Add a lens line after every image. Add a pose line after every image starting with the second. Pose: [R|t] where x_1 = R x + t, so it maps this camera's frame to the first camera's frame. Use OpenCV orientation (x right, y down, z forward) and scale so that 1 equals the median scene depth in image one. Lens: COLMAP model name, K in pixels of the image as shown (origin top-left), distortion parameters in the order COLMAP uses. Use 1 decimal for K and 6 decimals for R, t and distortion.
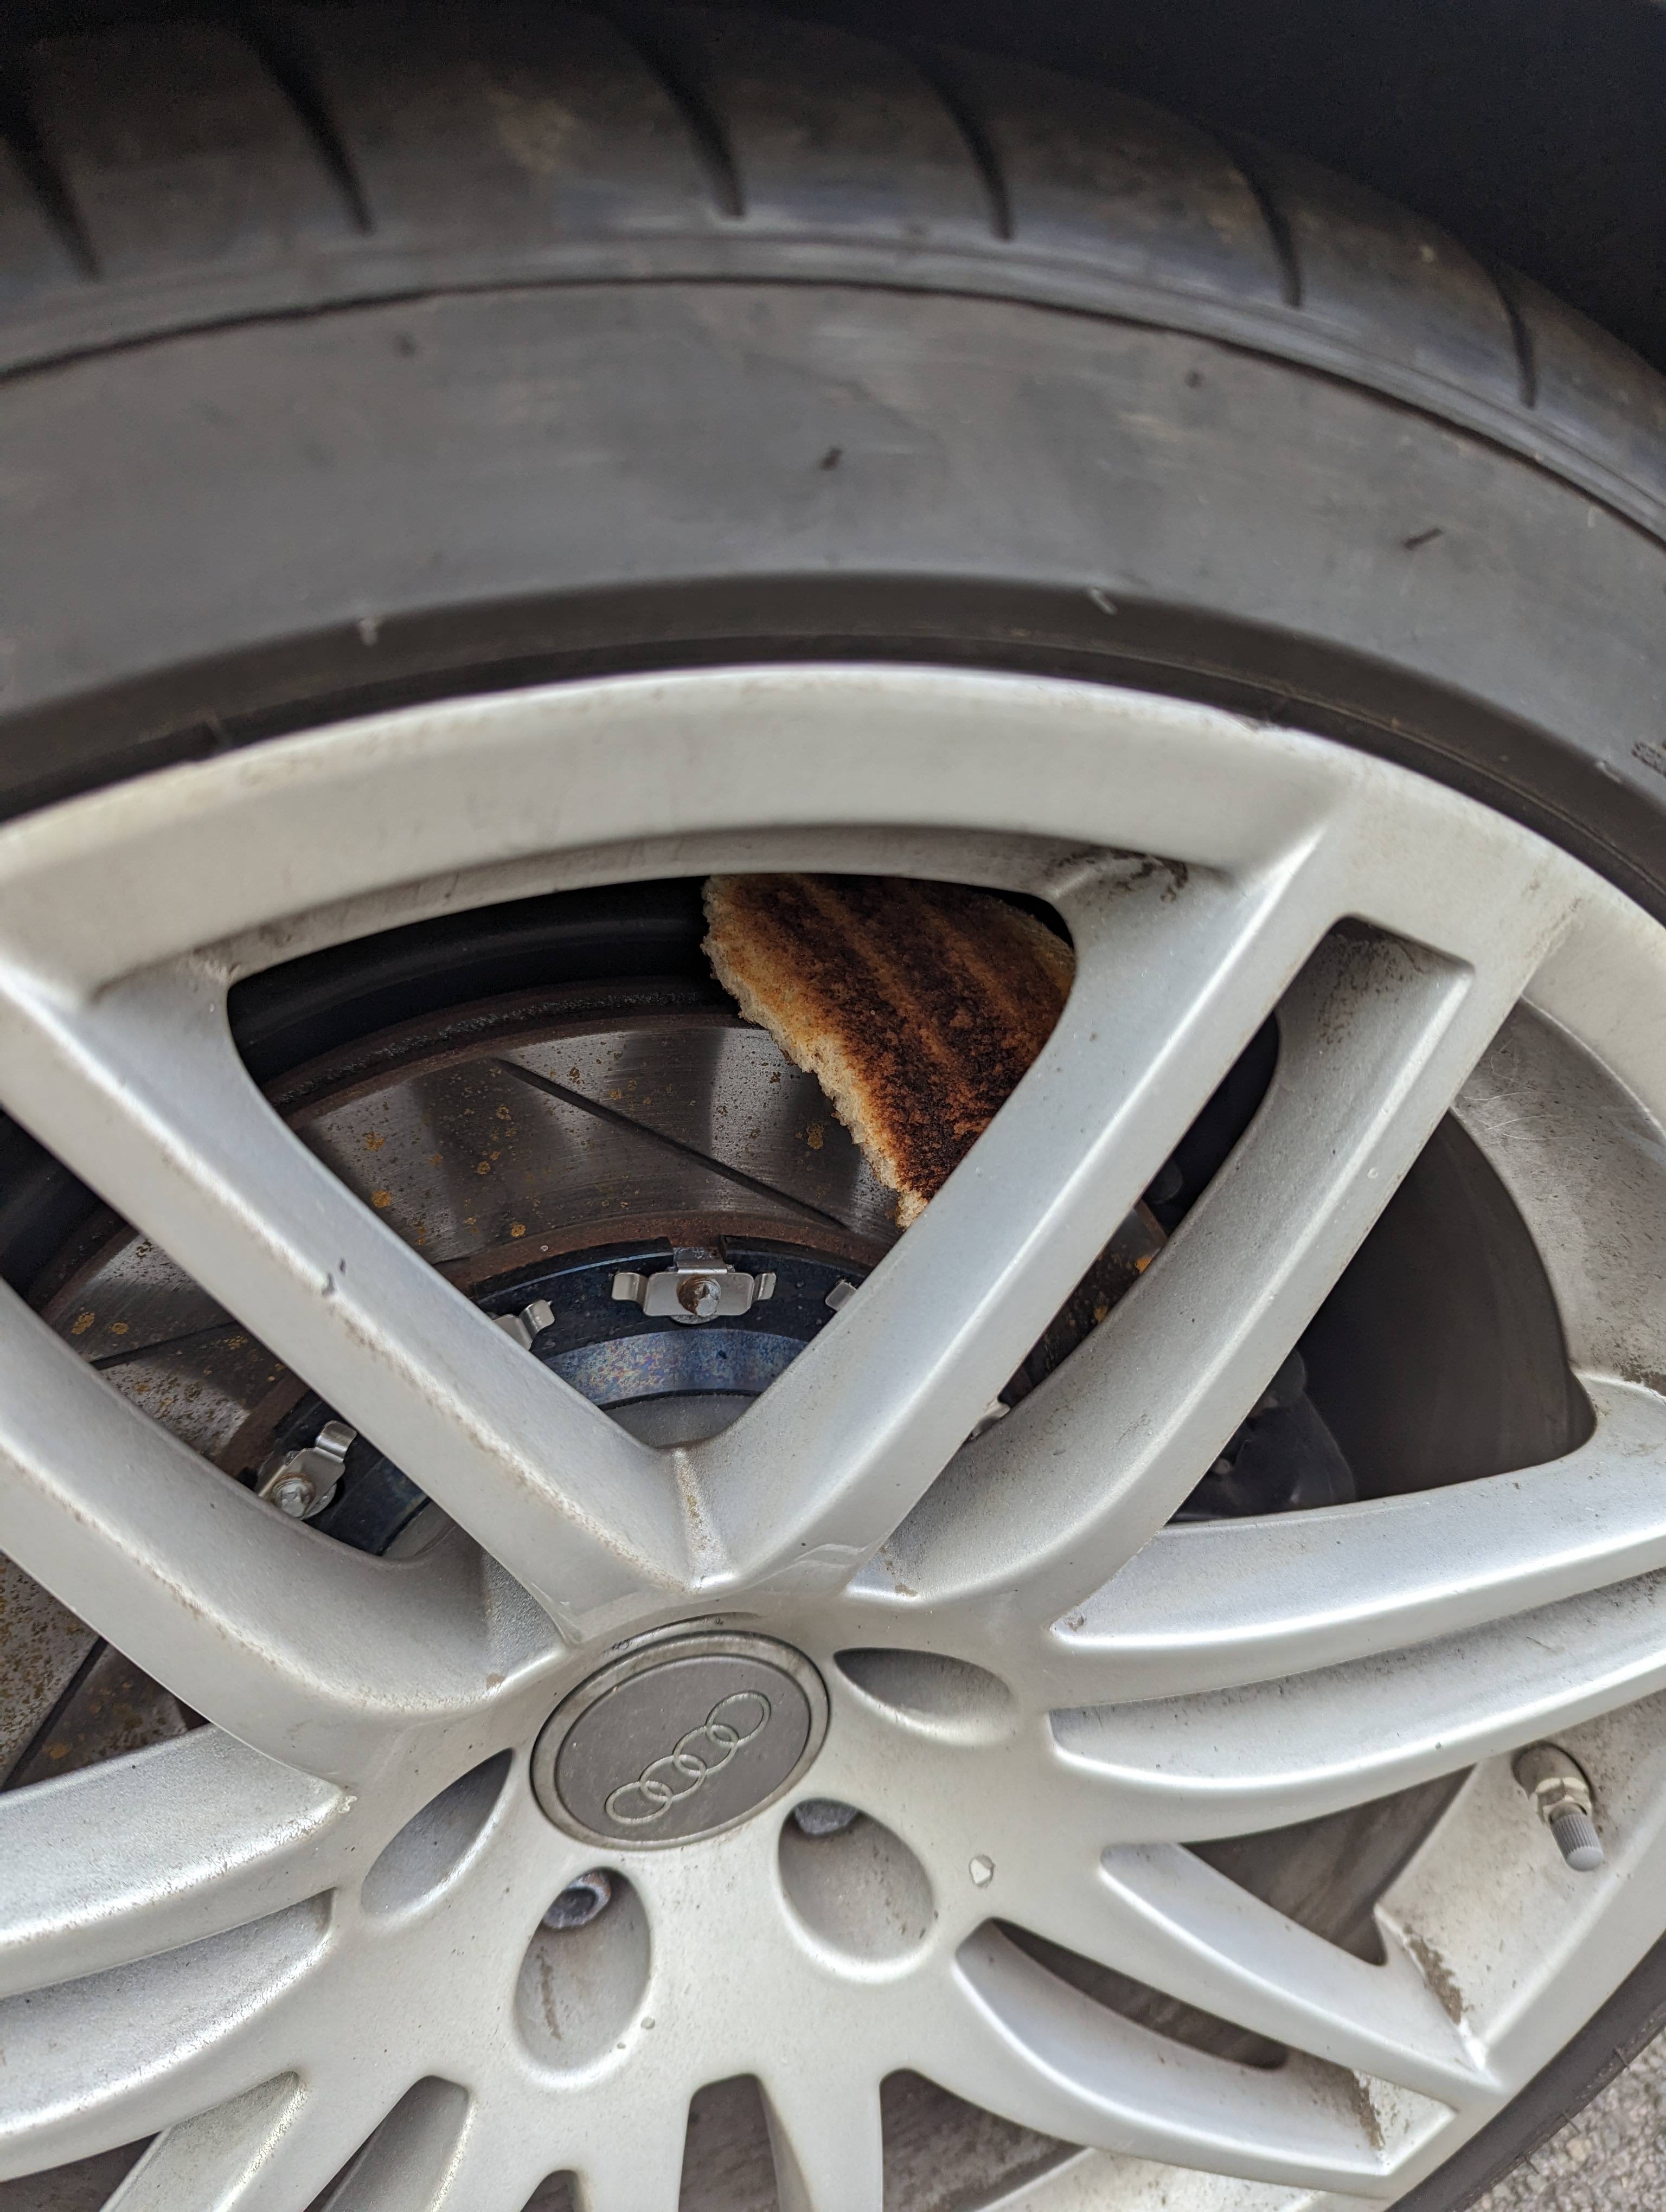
lens RADIAL K [[1561.6, 0, 820.5], [0, 1561.6, 1103.4], [0, 0, 1]] dist [0.013806, -0.023466]
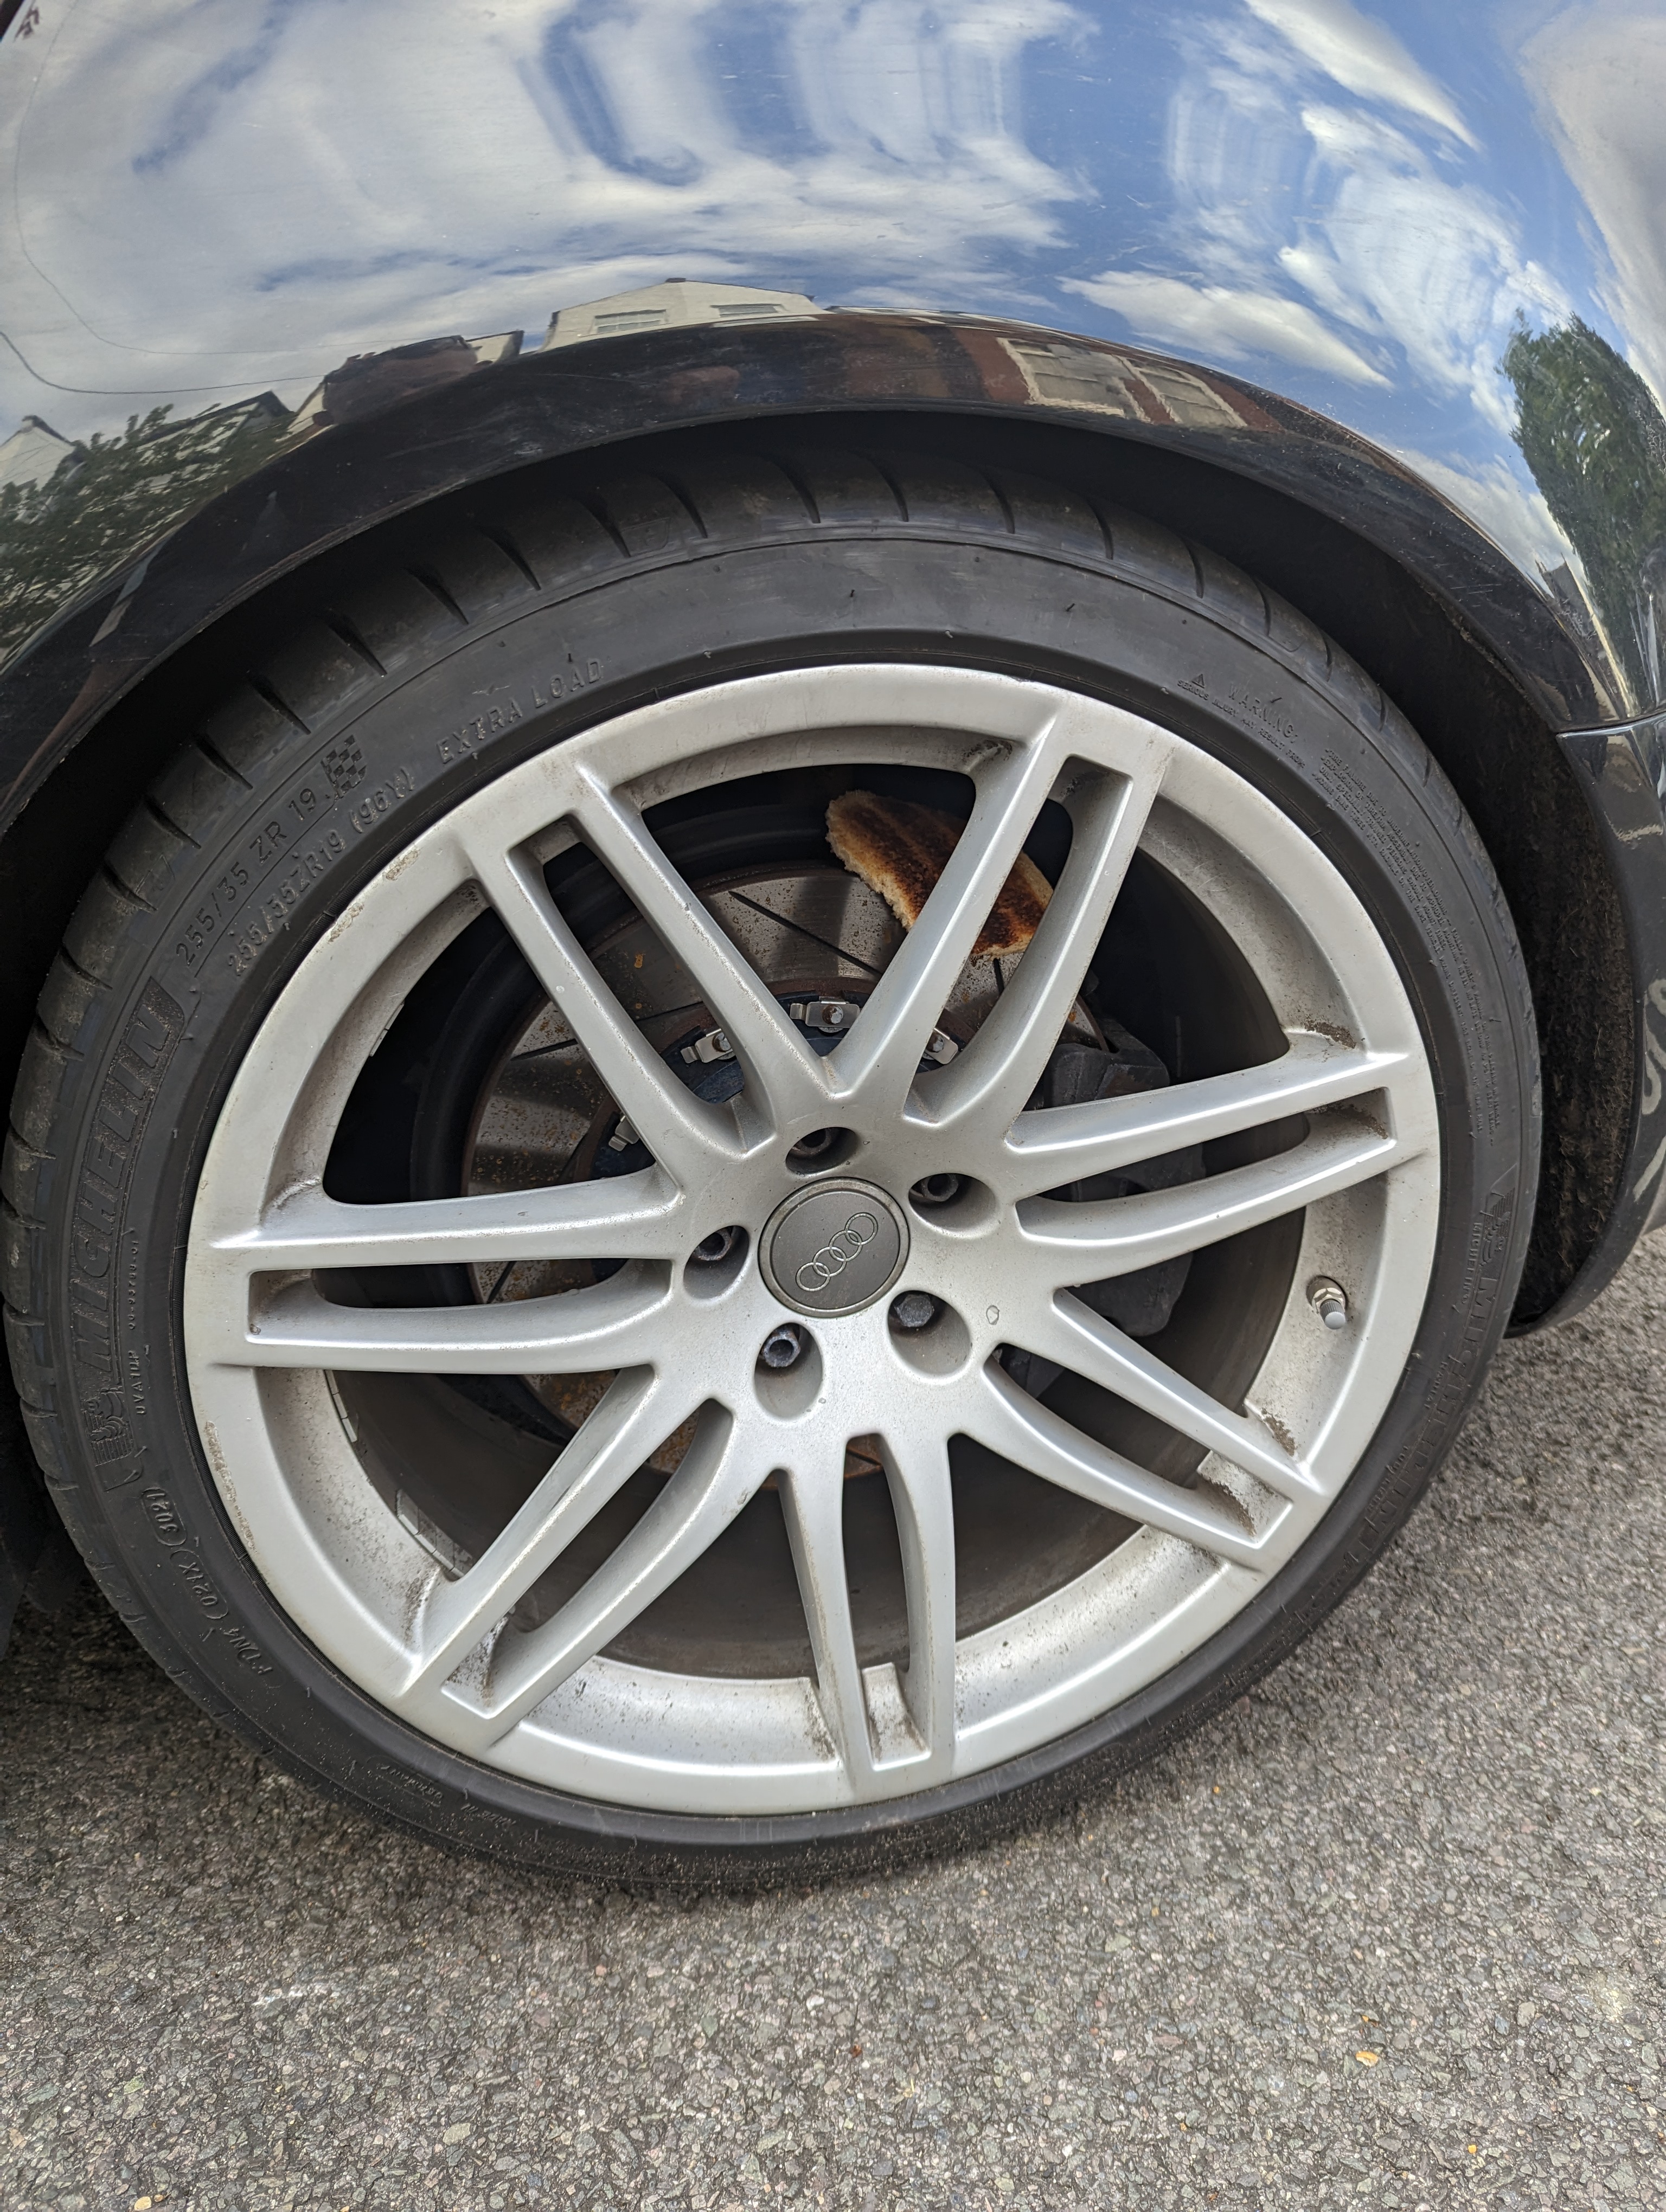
lens RADIAL K [[1561.6, 0, 839.8], [0, 1561.6, 1108.6], [0, 0, 1]] dist [0.013806, -0.023466]
pose [[0.994870, -0.052803, -0.086286, 0.140316], [0.041990, 0.991561, -0.122649, 0.696784], [0.092034, 0.118397, 0.988692, -1.382964]]
